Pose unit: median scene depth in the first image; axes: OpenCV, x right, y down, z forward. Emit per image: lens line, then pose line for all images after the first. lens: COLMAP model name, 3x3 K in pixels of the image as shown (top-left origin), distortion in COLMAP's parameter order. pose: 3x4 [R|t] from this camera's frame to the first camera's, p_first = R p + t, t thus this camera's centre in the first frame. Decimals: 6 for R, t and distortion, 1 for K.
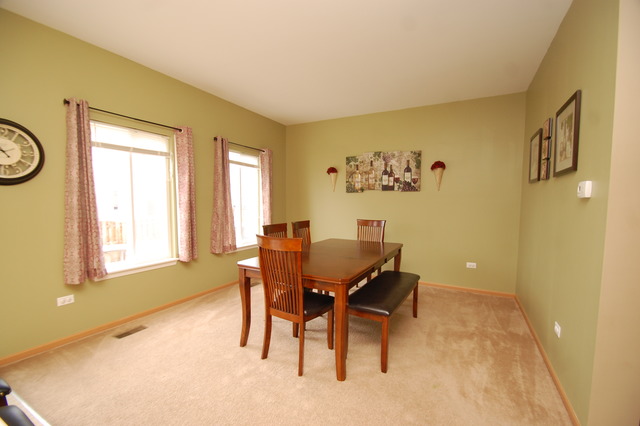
lens RADIAL K [[282.5, 0, 319.7], [0, 282.5, 219.7], [0, 0, 1]] dist [0.011173, -0.013411]
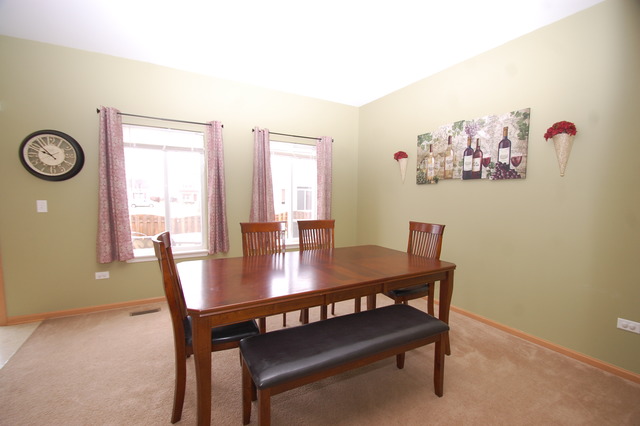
lens RADIAL K [[282.5, 0, 319.7], [0, 282.5, 219.7], [0, 0, 1]] dist [0.011173, -0.013411]
pose [[0.840658, 0.044745, -0.539715, 0.313024], [-0.040666, 0.998983, 0.019479, -0.009696], [0.540038, 0.005573, 0.841622, 0.276853]]
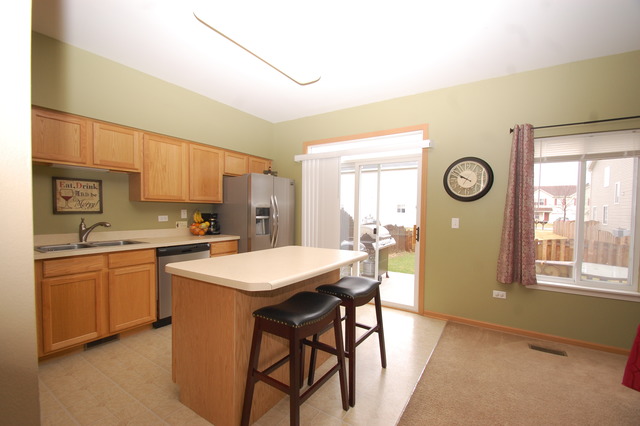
lens RADIAL K [[282.5, 0, 319.7], [0, 282.5, 219.7], [0, 0, 1]] dist [0.011173, -0.013411]
pose [[-0.083022, 0.023603, -0.996268, 0.213120], [-0.085896, 0.995829, 0.030751, -0.003184], [0.992839, 0.088128, -0.080648, 0.176048]]
